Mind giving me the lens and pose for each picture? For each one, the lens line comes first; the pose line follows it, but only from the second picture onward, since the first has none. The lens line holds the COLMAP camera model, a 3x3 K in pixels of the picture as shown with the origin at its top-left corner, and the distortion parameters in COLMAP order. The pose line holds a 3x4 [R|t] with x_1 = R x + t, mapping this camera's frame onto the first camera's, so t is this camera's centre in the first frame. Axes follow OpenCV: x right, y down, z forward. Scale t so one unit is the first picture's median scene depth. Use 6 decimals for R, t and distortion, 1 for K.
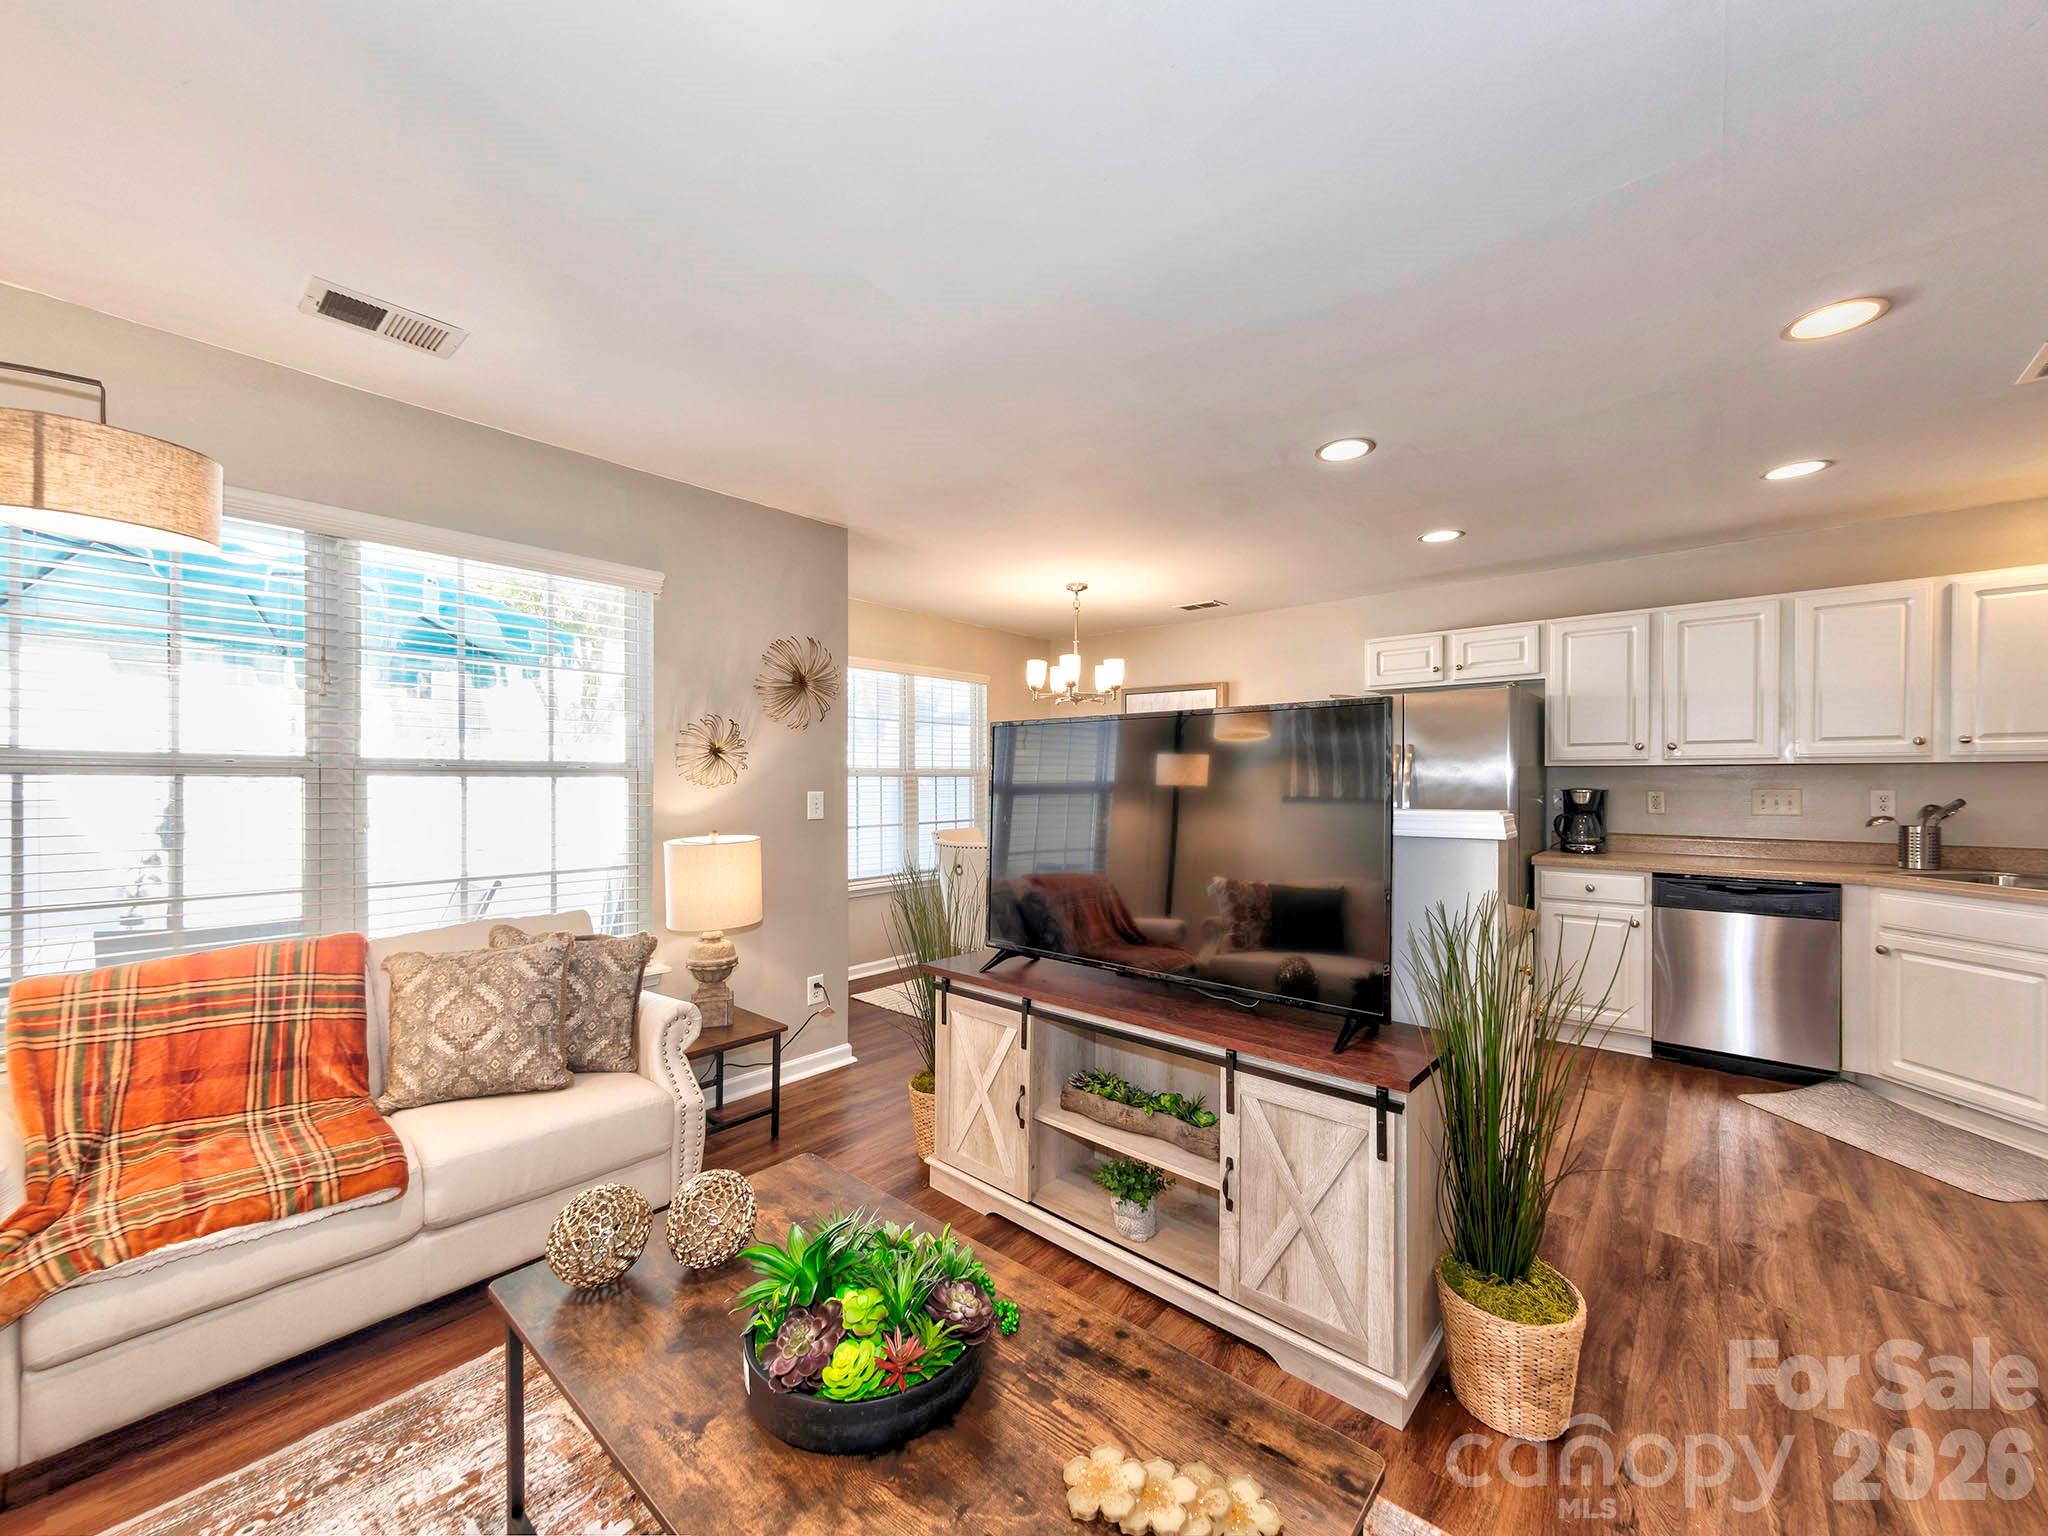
lens RADIAL K [[803.6, 0, 1025.1], [0, 803.6, 784.3], [0, 0, 1]] dist [0.000451, -0.000001]
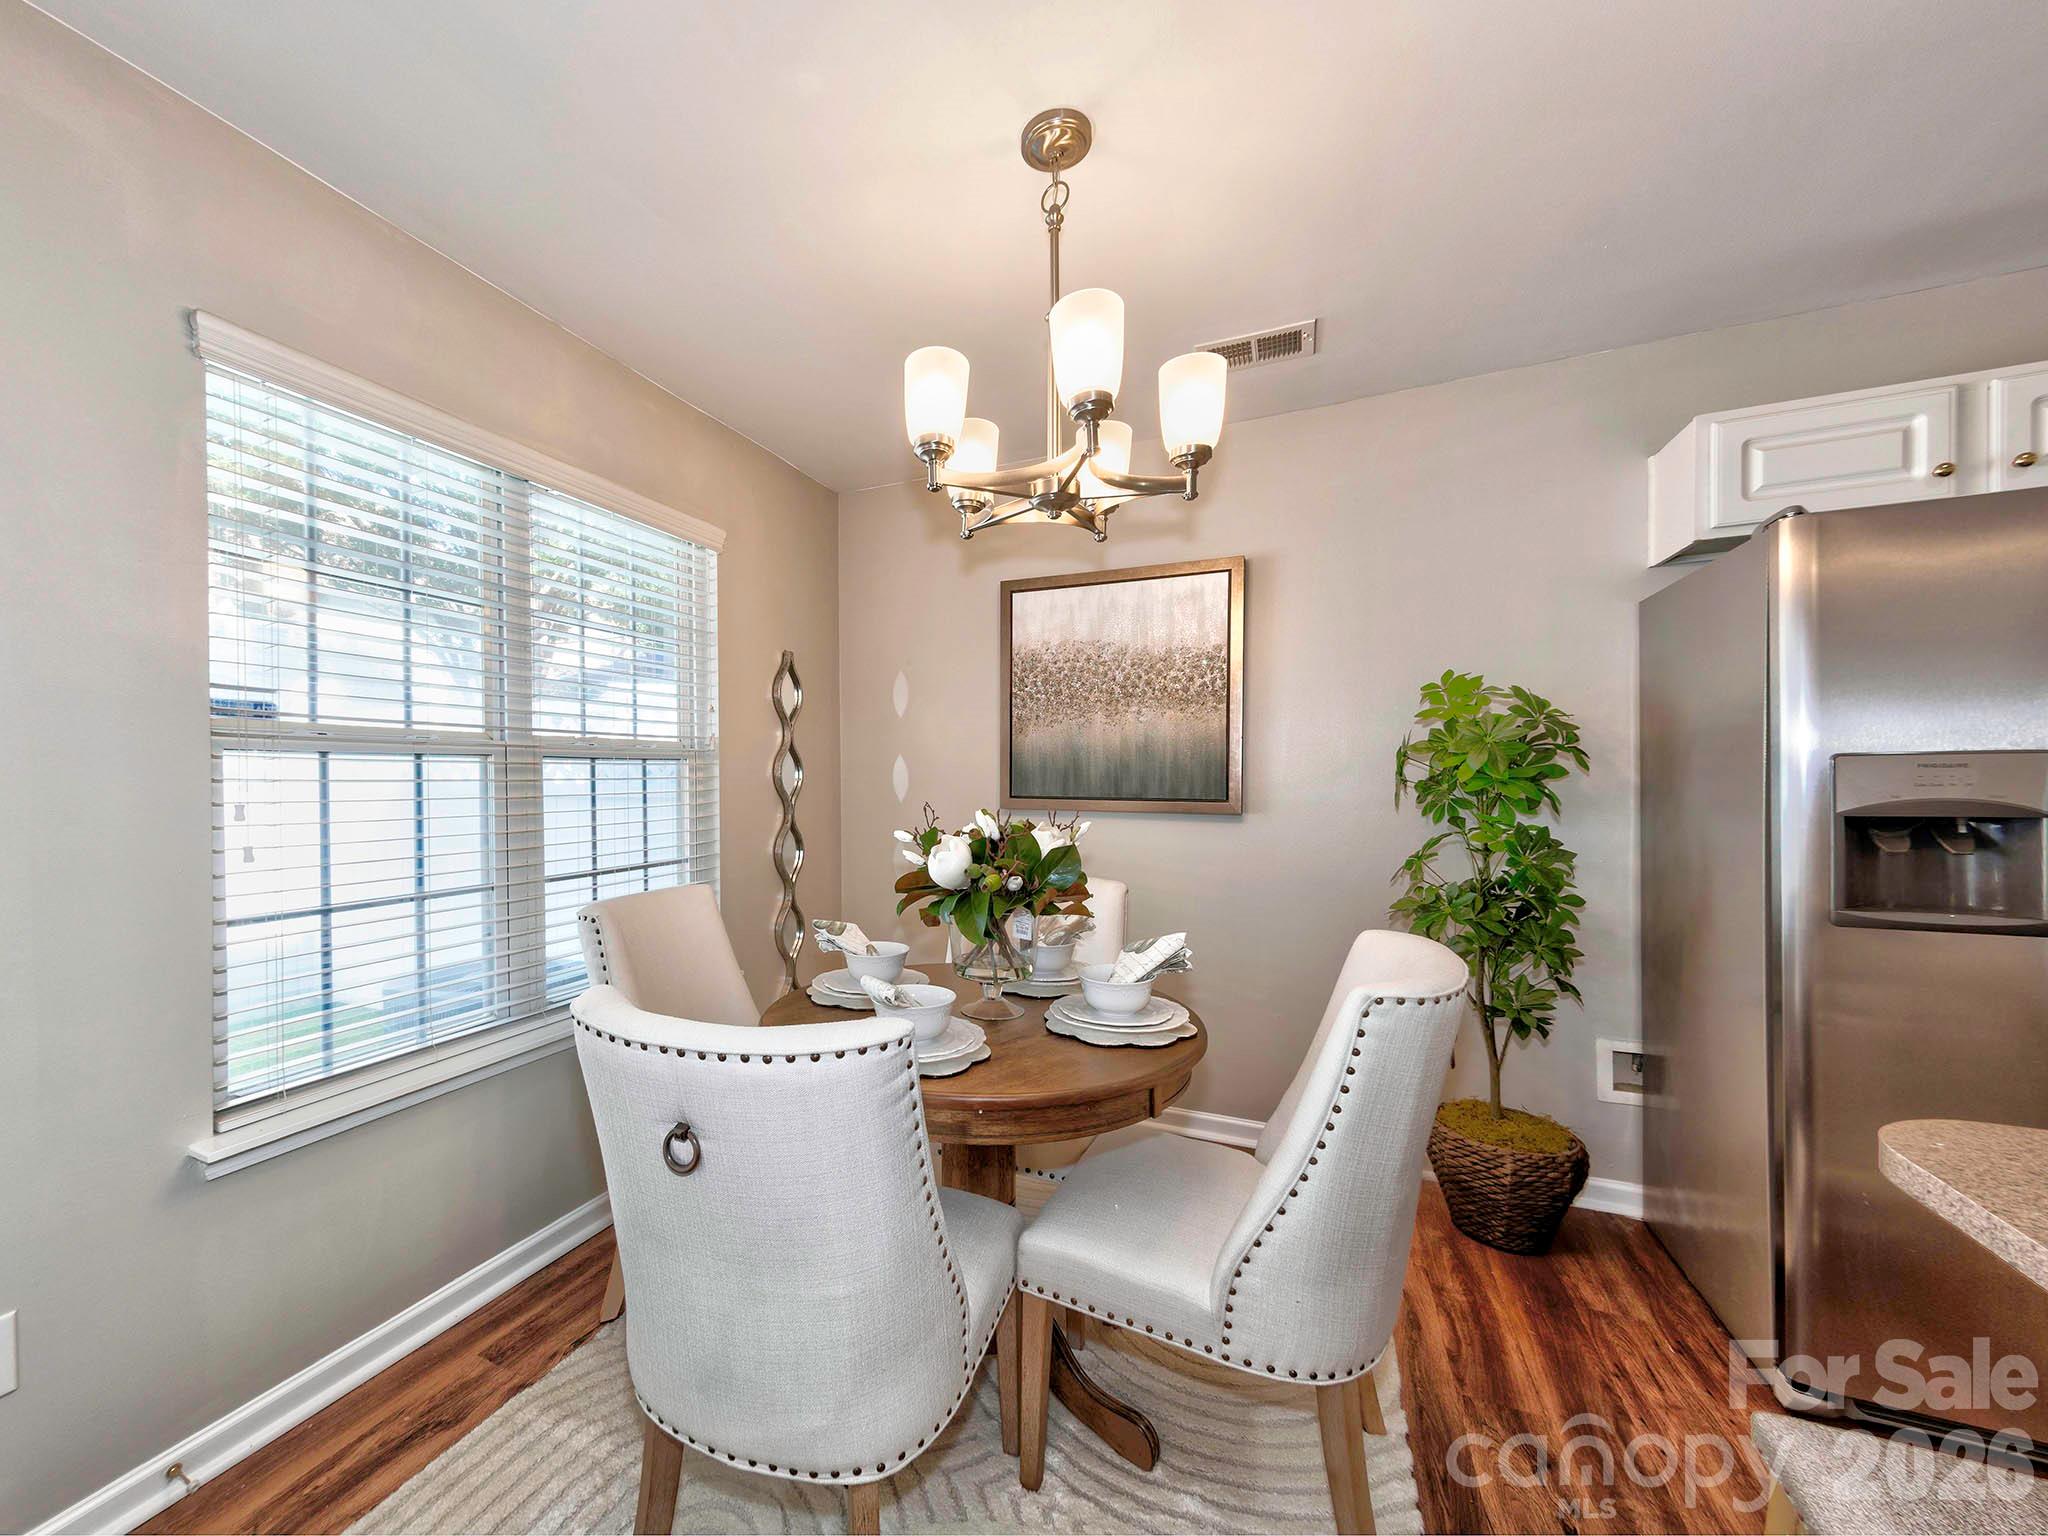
lens RADIAL K [[803.6, 0, 1025.1], [0, 803.6, 784.3], [0, 0, 1]] dist [0.000451, -0.000001]
pose [[0.930973, -0.014607, 0.364795, -0.057925], [0.017969, 0.999822, -0.005824, 0.010090], [-0.364644, 0.011977, 0.931070, 0.557022]]
